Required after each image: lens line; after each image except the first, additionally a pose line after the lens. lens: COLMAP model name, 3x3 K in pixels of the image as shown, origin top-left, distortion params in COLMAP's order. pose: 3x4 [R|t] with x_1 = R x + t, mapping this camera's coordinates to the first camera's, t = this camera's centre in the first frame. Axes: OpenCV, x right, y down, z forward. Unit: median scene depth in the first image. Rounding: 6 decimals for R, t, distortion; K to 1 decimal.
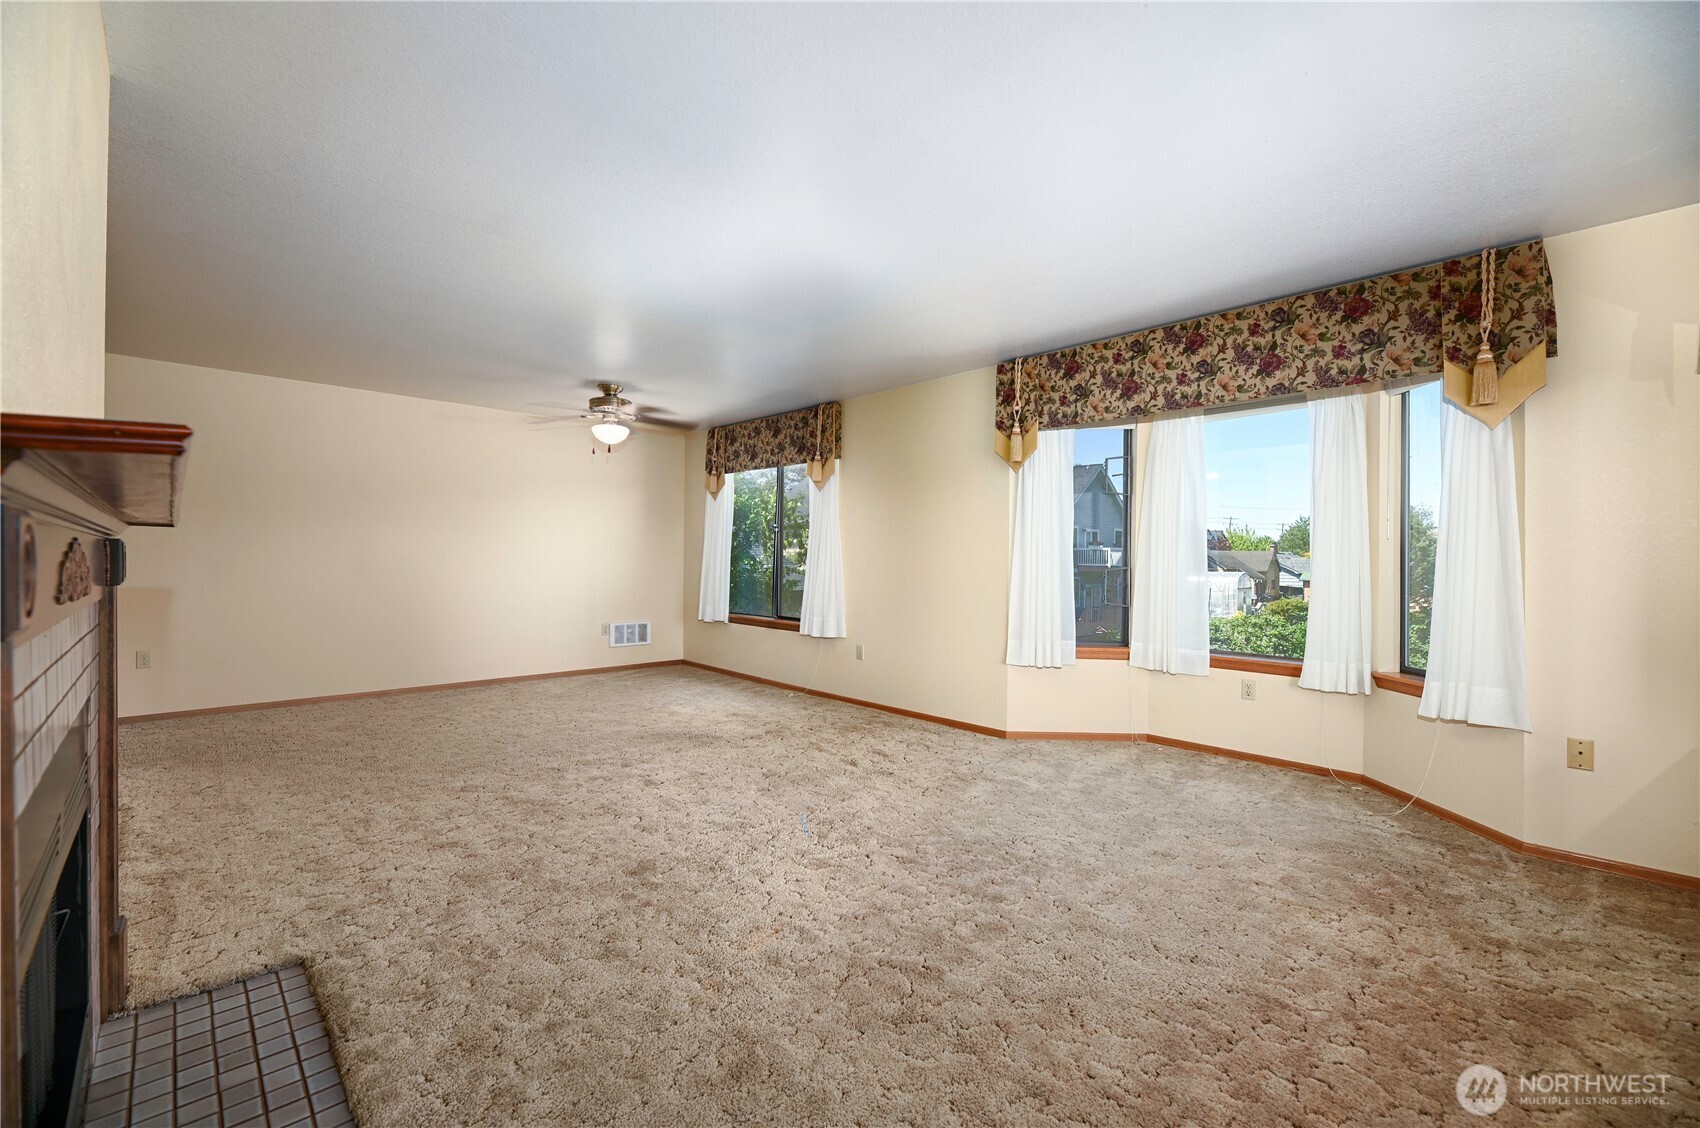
lens RADIAL K [[697.0, 0, 851.1], [0, 697.0, 565.8], [0, 0, 1]] dist [-0.002964, -0.000571]
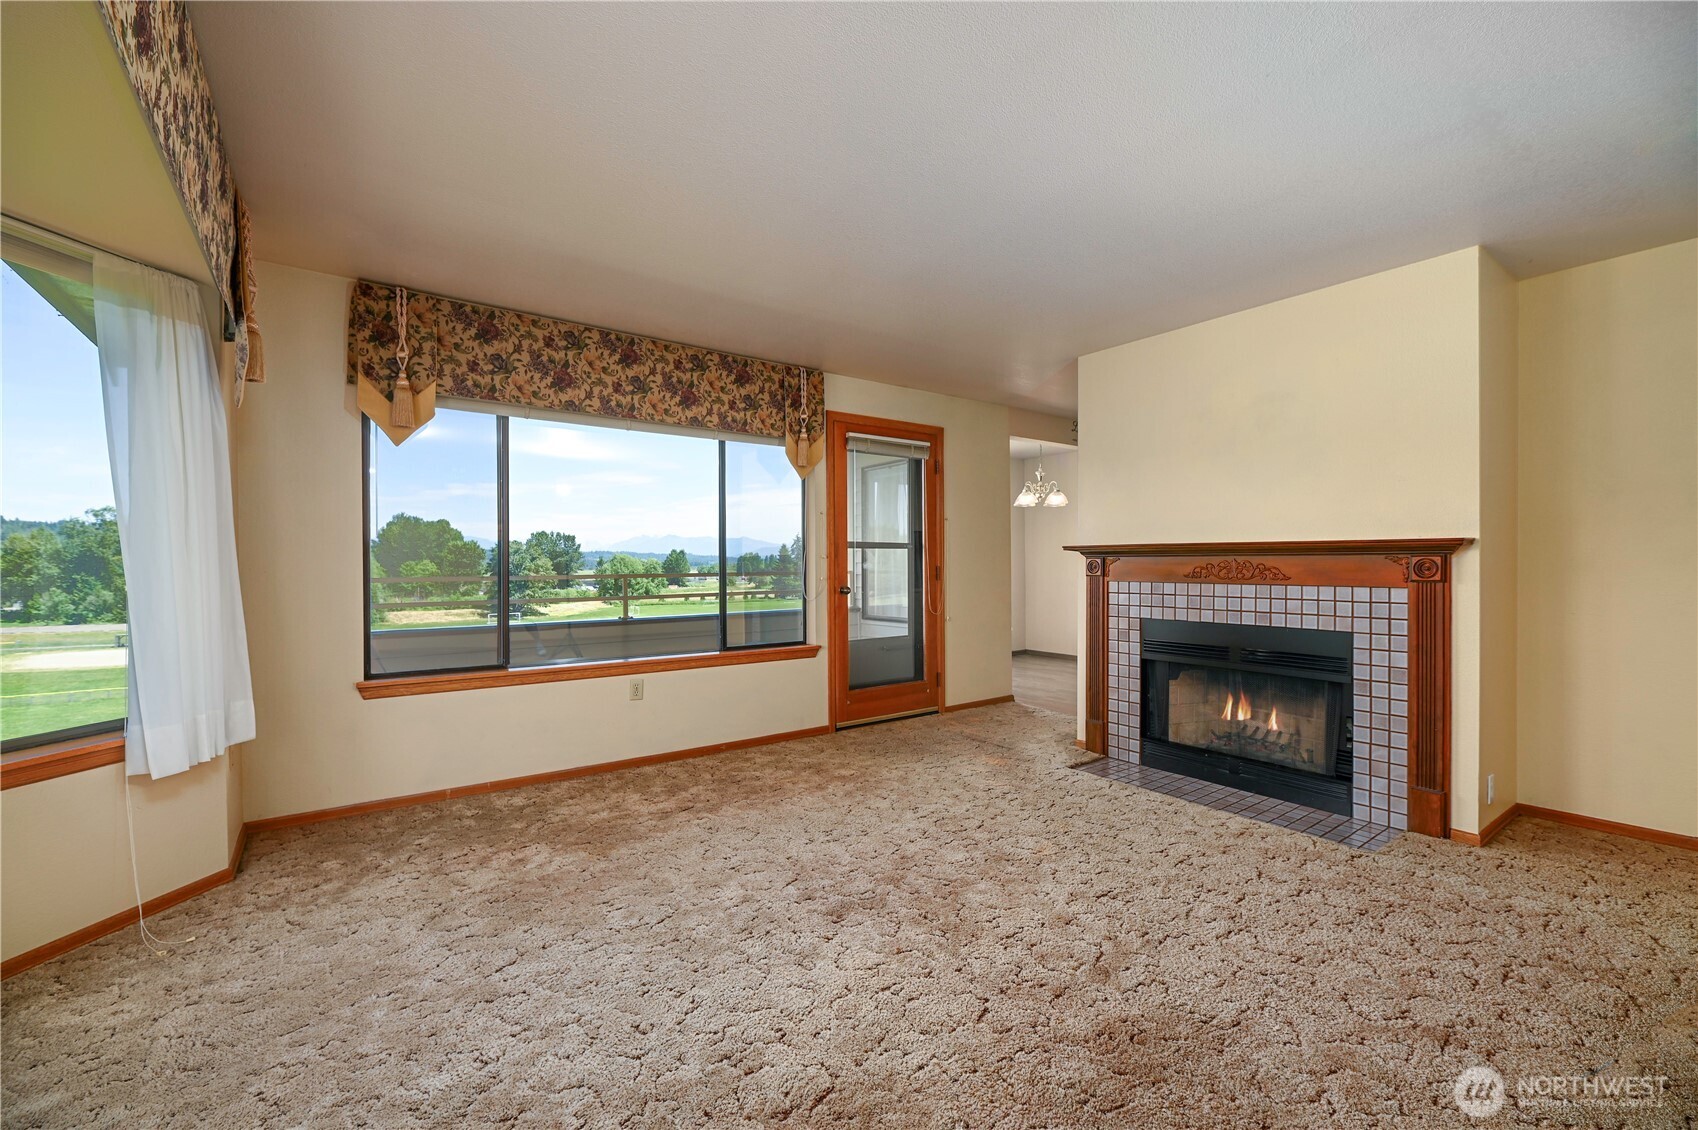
lens RADIAL K [[696.2, 0, 845.4], [0, 696.2, 566.2], [0, 0, 1]] dist [-0.002964, -0.000571]
pose [[0.142046, -0.008461, 0.989824, -0.491756], [0.007946, 0.999941, 0.007407, -0.007263], [-0.989828, 0.006813, 0.142105, 0.507787]]
